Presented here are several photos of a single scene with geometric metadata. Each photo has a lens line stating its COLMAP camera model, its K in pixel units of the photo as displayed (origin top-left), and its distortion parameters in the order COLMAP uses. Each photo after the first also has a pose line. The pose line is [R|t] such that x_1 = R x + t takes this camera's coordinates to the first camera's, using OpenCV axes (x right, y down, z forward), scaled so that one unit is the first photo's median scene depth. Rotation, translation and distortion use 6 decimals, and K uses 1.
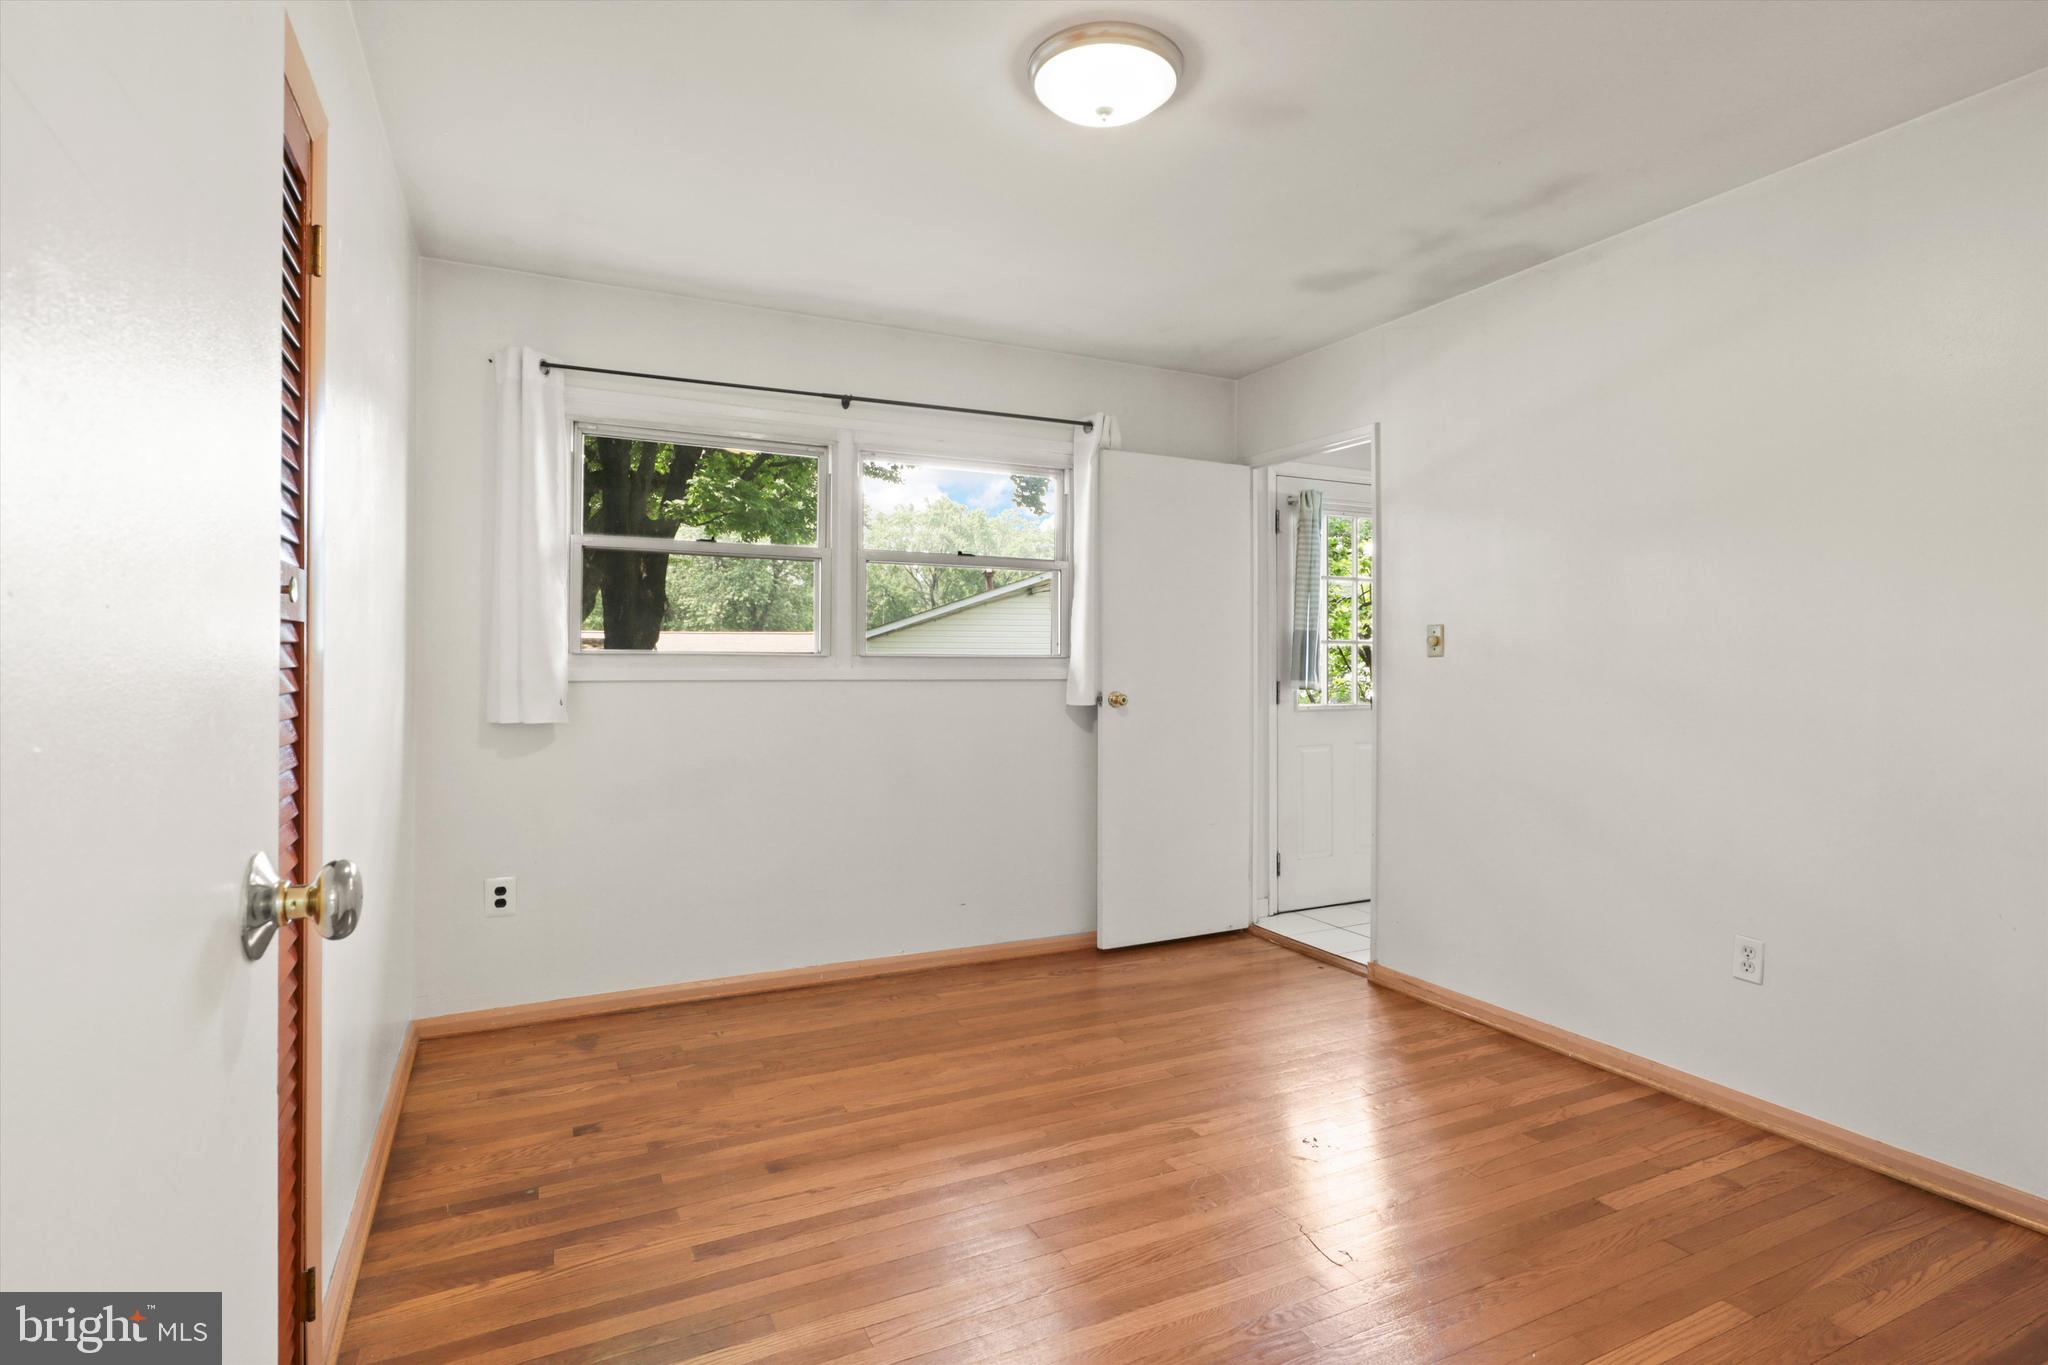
lens RADIAL K [[1027.6, 0, 1030.6], [0, 1027.6, 665.7], [0, 0, 1]] dist [-0.021425, 0.016497]
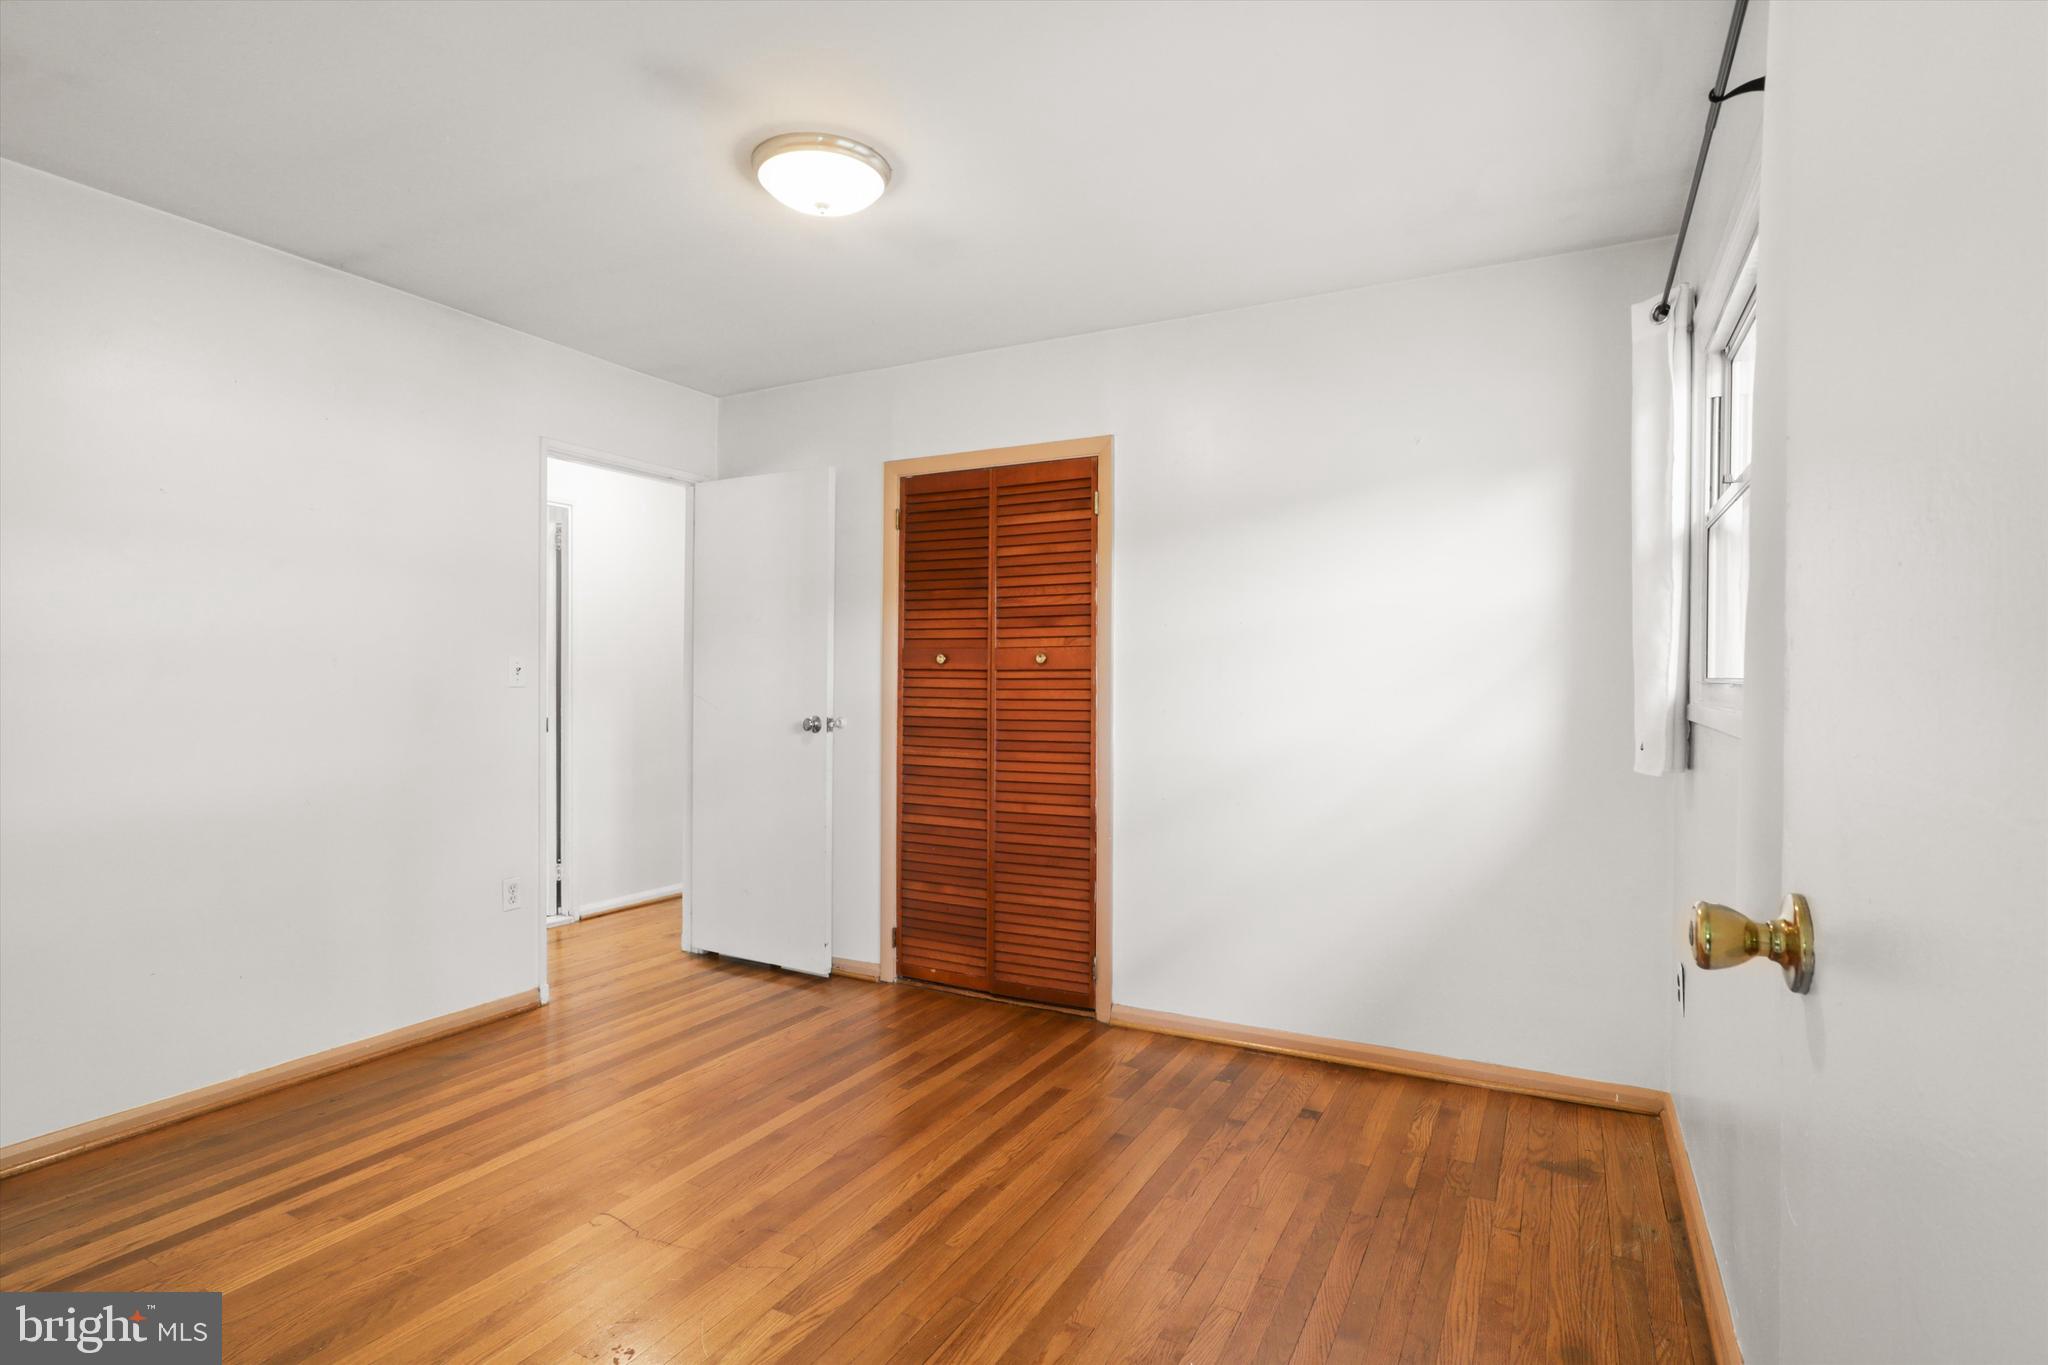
lens RADIAL K [[1027.6, 0, 1030.6], [0, 1027.6, 665.7], [0, 0, 1]] dist [-0.021425, 0.016497]
pose [[-0.811628, -0.012336, -0.584045, 0.426896], [-0.007848, 0.999917, -0.010213, -0.014663], [0.584122, -0.003706, -0.811657, 1.602377]]
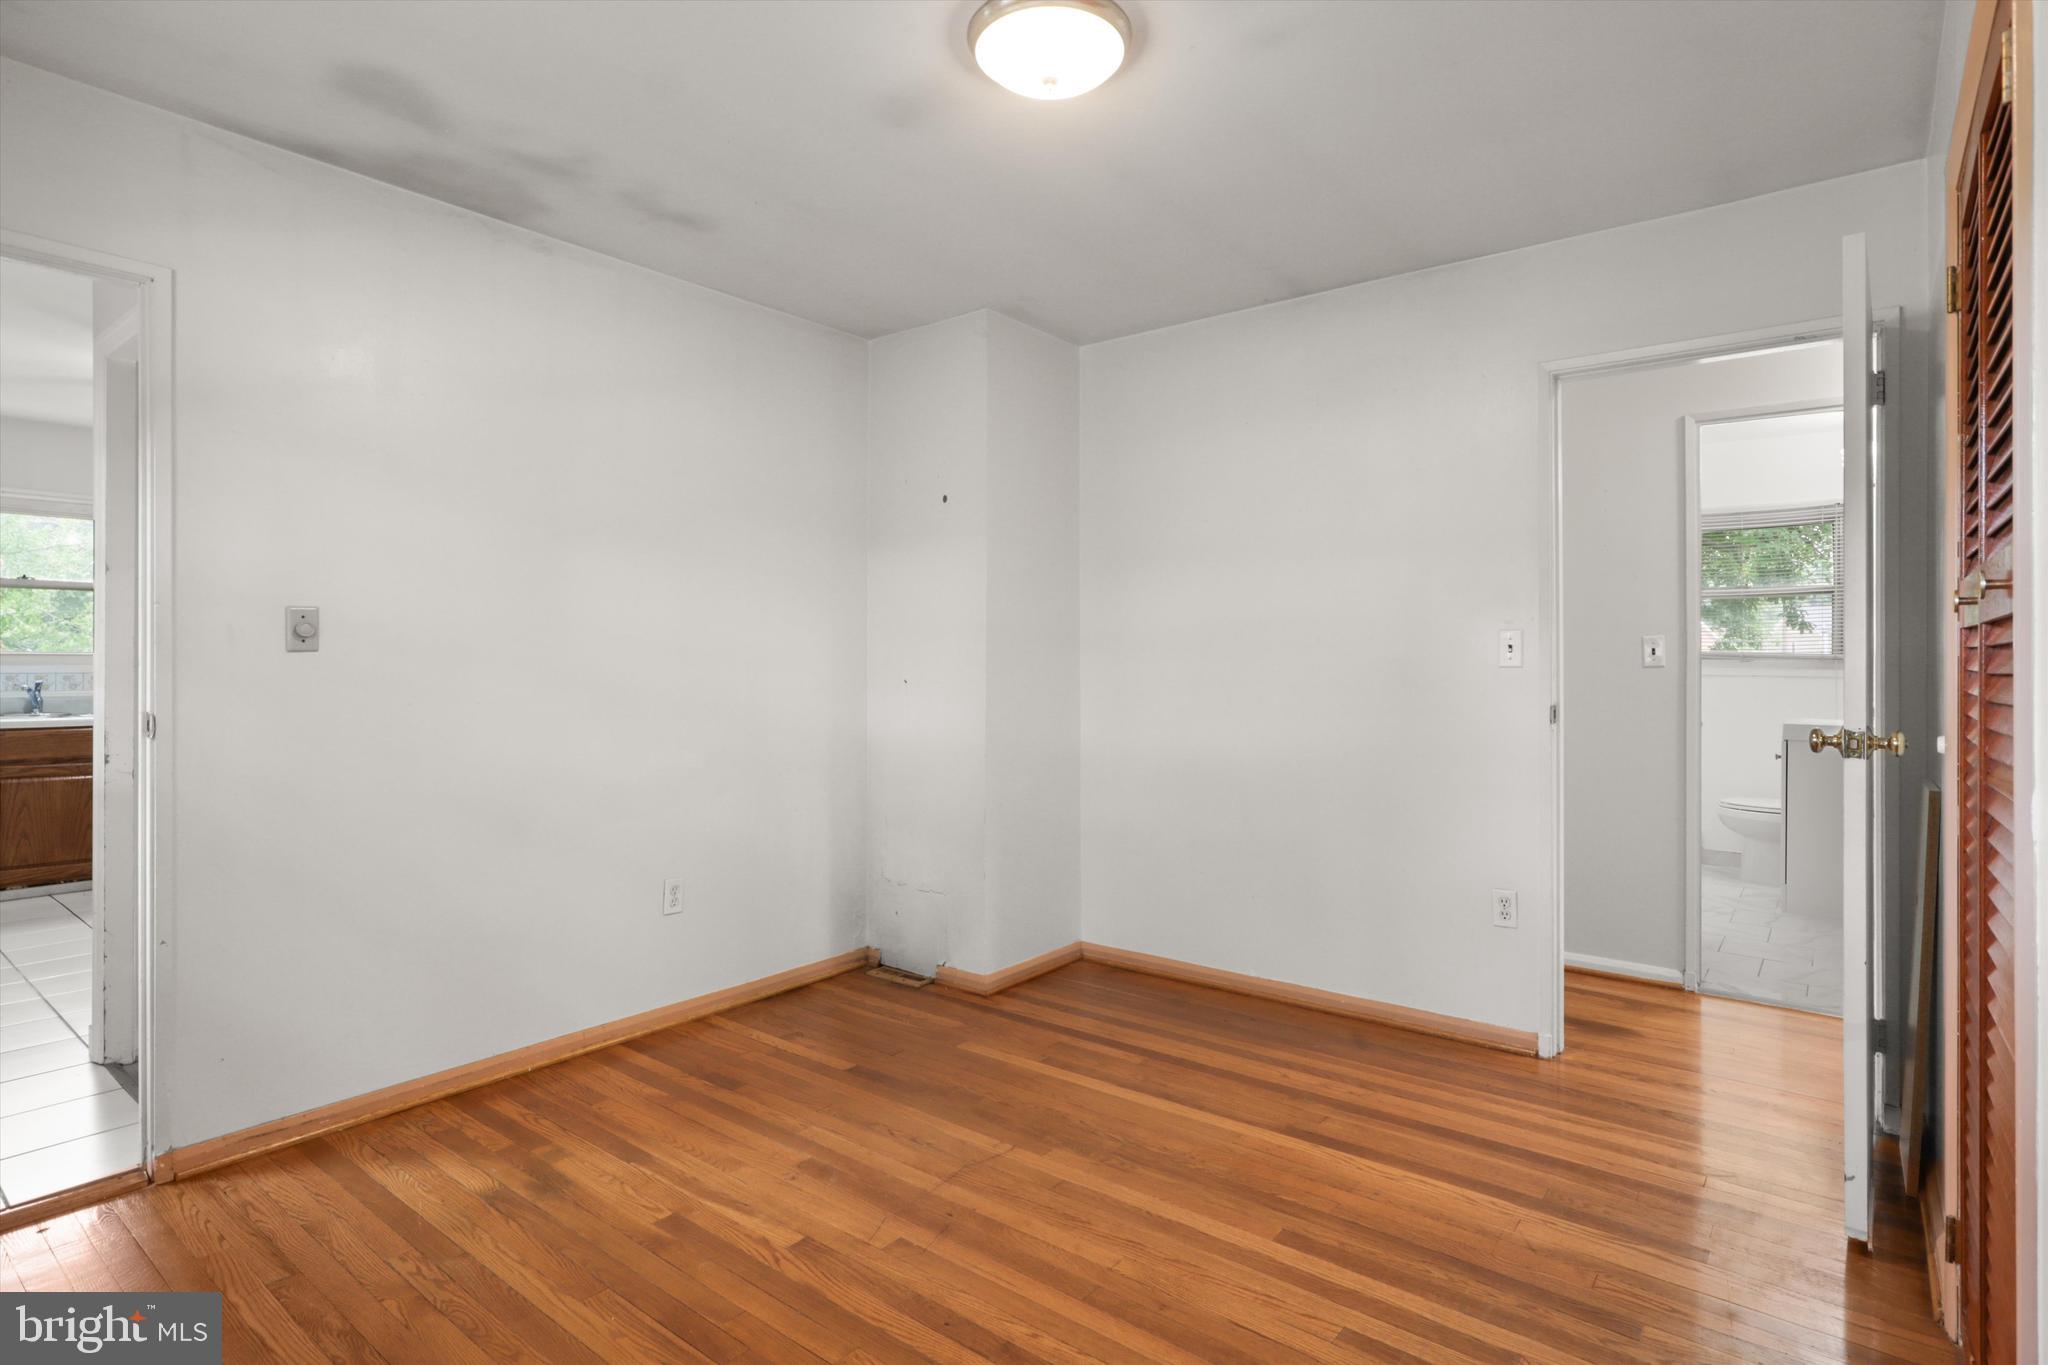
lens RADIAL K [[1027.6, 0, 1030.6], [0, 1027.6, 665.7], [0, 0, 1]] dist [-0.021425, 0.016497]
pose [[-0.426361, -0.004815, 0.904540, -0.599850], [0.000460, 0.999985, 0.005539, -0.003353], [-0.904553, 0.002777, -0.426353, 1.094669]]
